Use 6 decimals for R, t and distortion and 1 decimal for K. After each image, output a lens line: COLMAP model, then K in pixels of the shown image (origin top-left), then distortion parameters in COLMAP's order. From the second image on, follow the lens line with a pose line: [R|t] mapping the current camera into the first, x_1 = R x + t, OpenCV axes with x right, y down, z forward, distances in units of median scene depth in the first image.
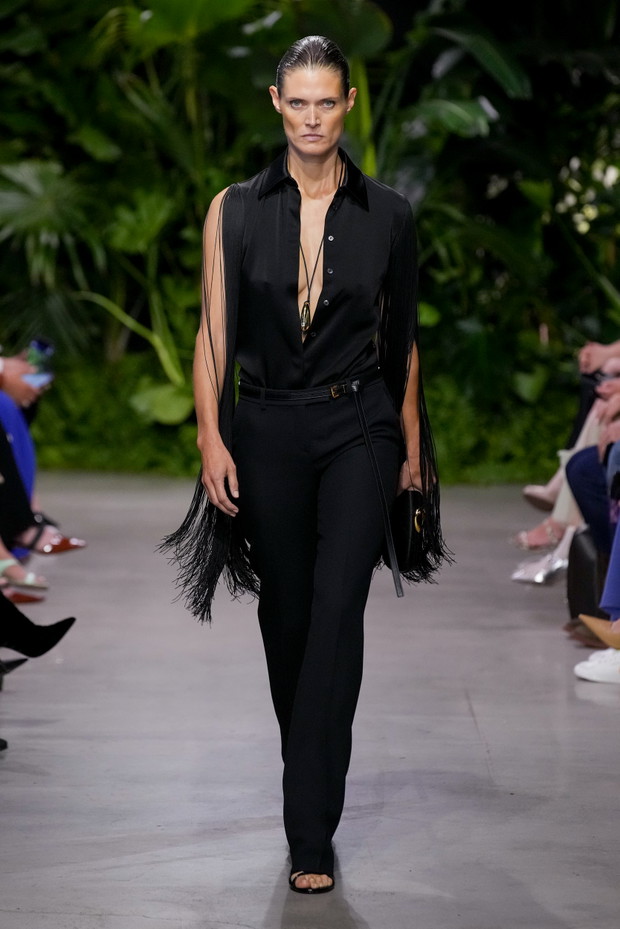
lens RADIAL K [[4702.6, 0, 332.5], [0, 4702.6, 462.0], [0, 0, 1]] dist [0.530826, 10.135561]
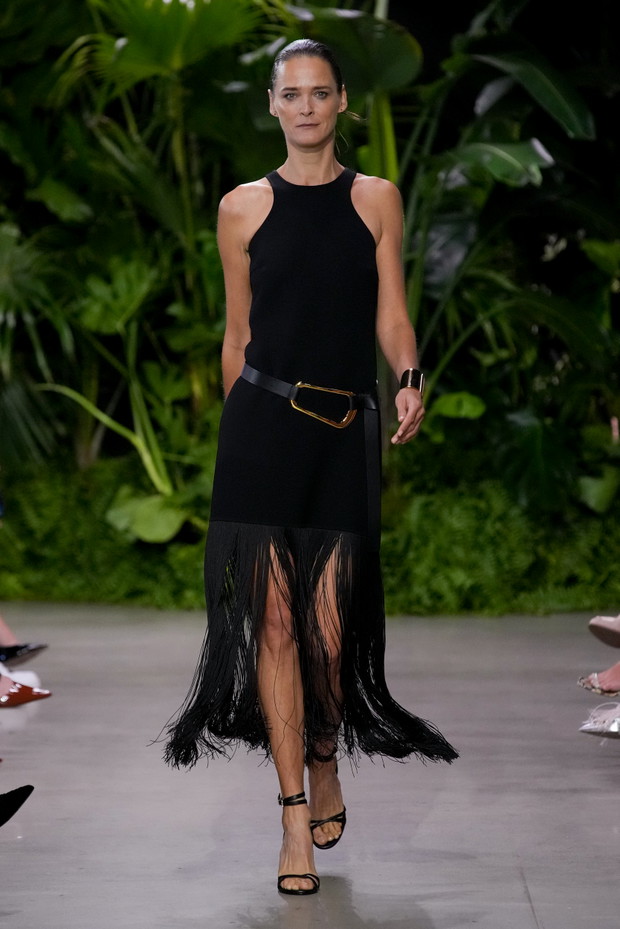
lens RADIAL K [[5194.1, 0, 292.7], [0, 5194.1, 467.2], [0, 0, 1]] dist [1.260474, -1.165433]
pose [[0.999899, -0.010616, -0.009404, -0.002179], [0.010374, 0.999621, -0.025487, 0.001938], [0.009671, 0.025387, 0.999631, 0.100274]]
